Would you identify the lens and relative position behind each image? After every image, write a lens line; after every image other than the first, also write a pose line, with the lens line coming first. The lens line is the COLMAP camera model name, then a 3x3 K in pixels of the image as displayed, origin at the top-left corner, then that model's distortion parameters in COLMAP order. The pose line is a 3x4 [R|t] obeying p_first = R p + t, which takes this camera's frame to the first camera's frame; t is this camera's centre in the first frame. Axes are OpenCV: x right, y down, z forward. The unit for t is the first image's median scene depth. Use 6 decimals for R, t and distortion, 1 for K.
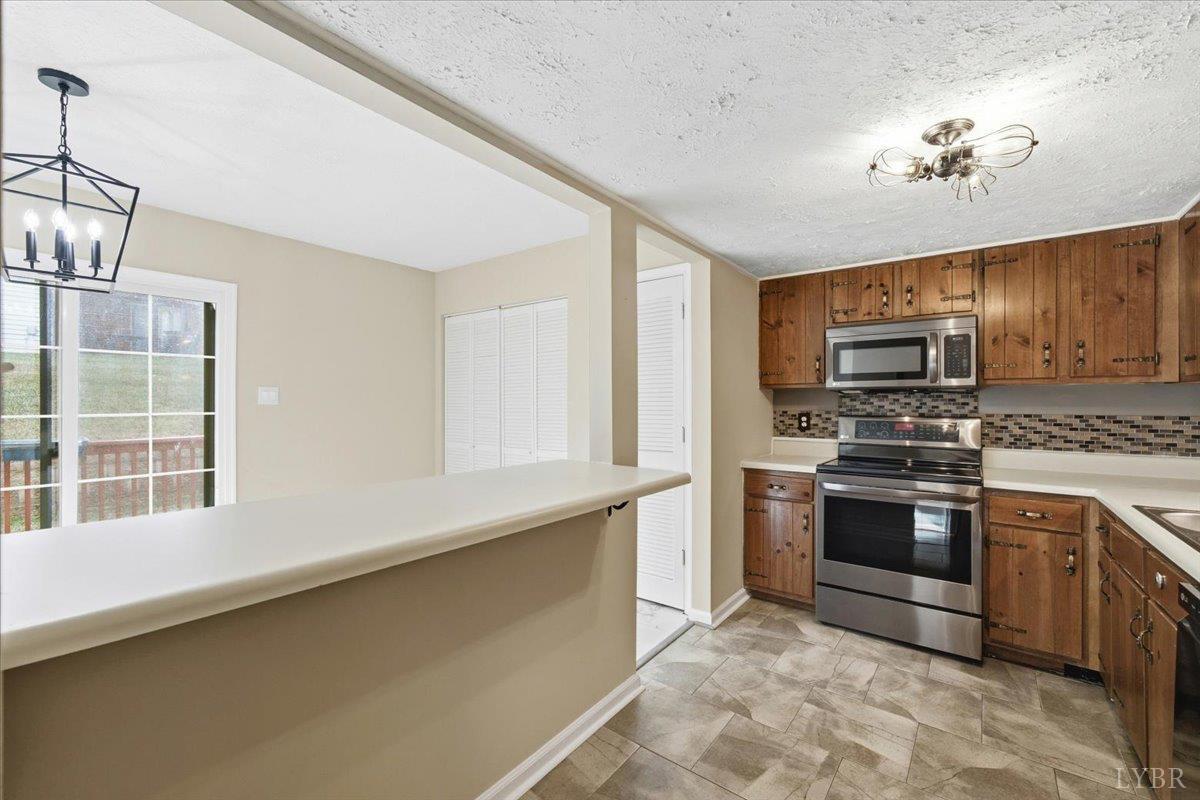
lens RADIAL K [[495.4, 0, 599.5], [0, 495.4, 404.7], [0, 0, 1]] dist [-0.000990, 0.000102]
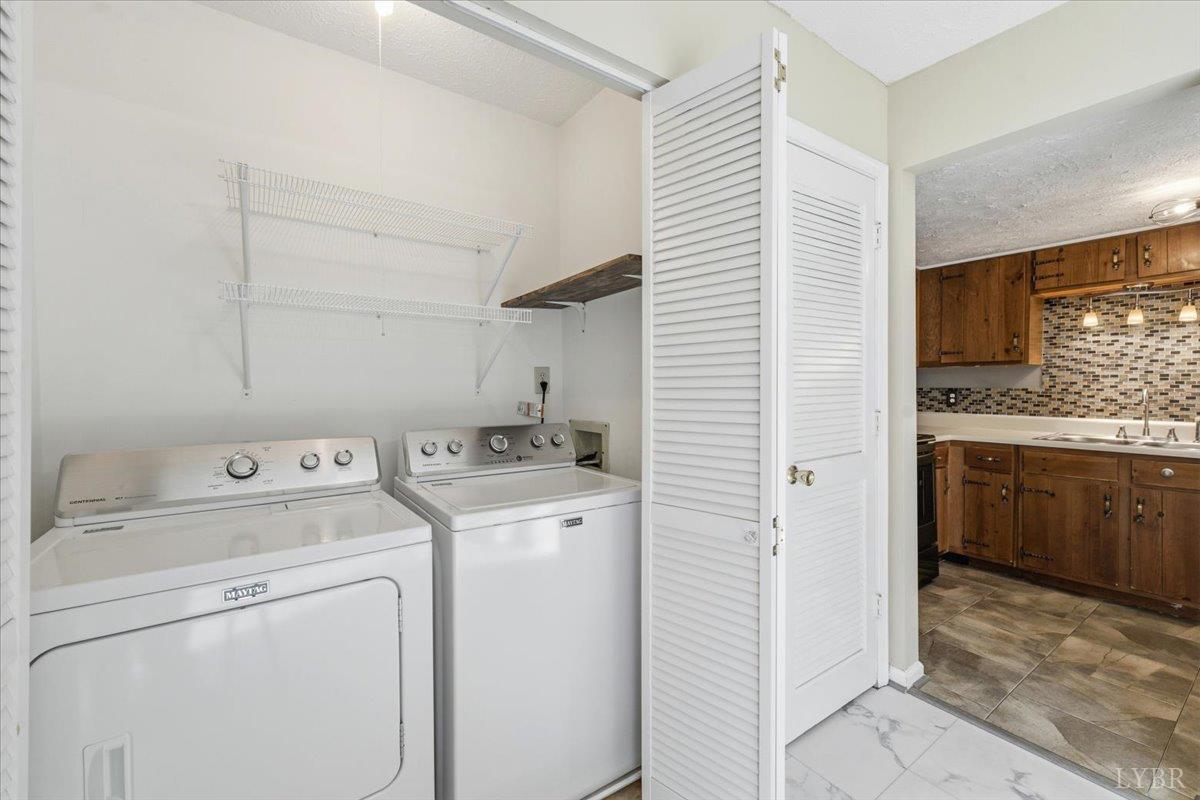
lens RADIAL K [[489.1, 0, 602.8], [0, 489.1, 397.8], [0, 0, 1]] dist [-0.001164, -0.000081]
pose [[0.303919, -0.023233, 0.952415, -0.675915], [0.011835, 0.999718, 0.020610, 0.010654], [-0.952624, 0.005008, 0.304108, 1.377821]]
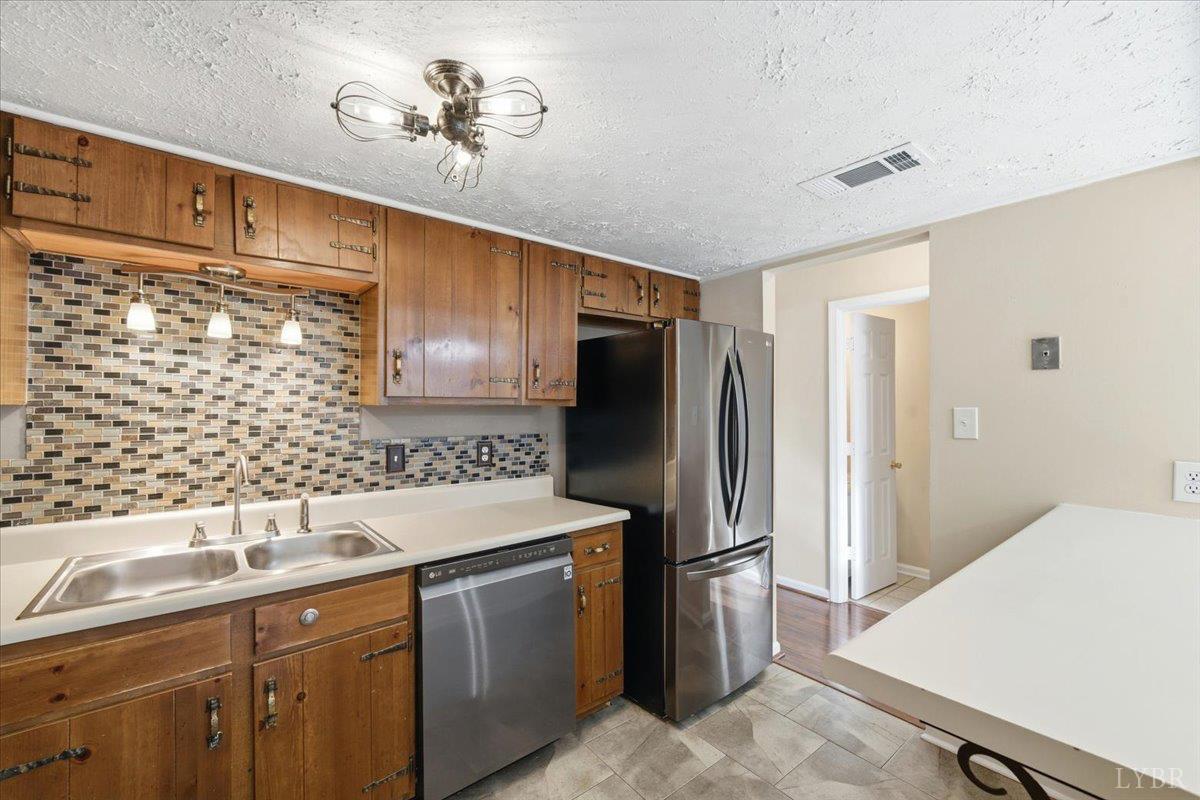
lens RADIAL K [[495.4, 0, 599.5], [0, 495.4, 404.7], [0, 0, 1]] dist [-0.000990, 0.000102]
pose [[-0.971854, -0.000814, 0.235581, 0.187286], [-0.000156, 0.999996, 0.002808, -0.039850], [-0.235582, 0.002692, -0.971851, 1.039142]]
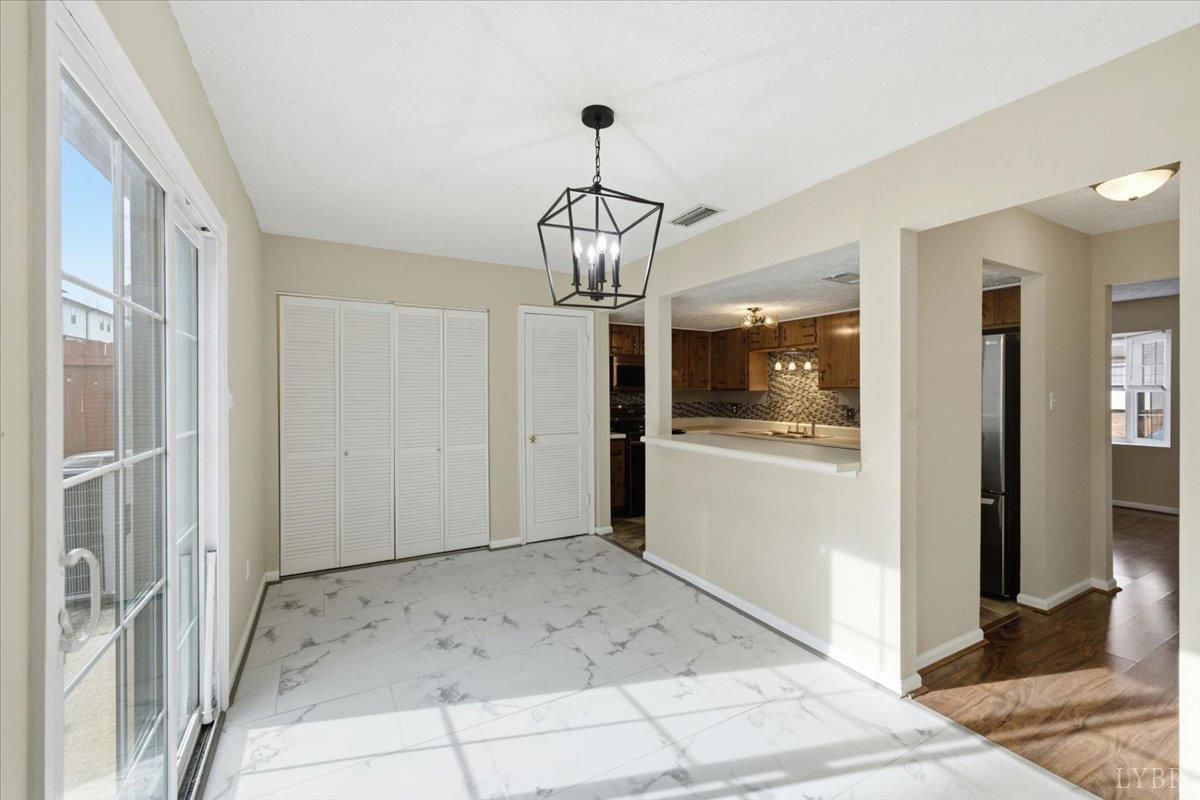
lens RADIAL K [[494.3, 0, 603.7], [0, 494.3, 391.6], [0, 0, 1]] dist [-0.000723, 0.000006]
pose [[0.392668, -0.002932, 0.919676, -1.479341], [0.005026, 0.999987, 0.001042, -0.039711], [-0.919667, 0.004214, 0.392678, 0.419523]]
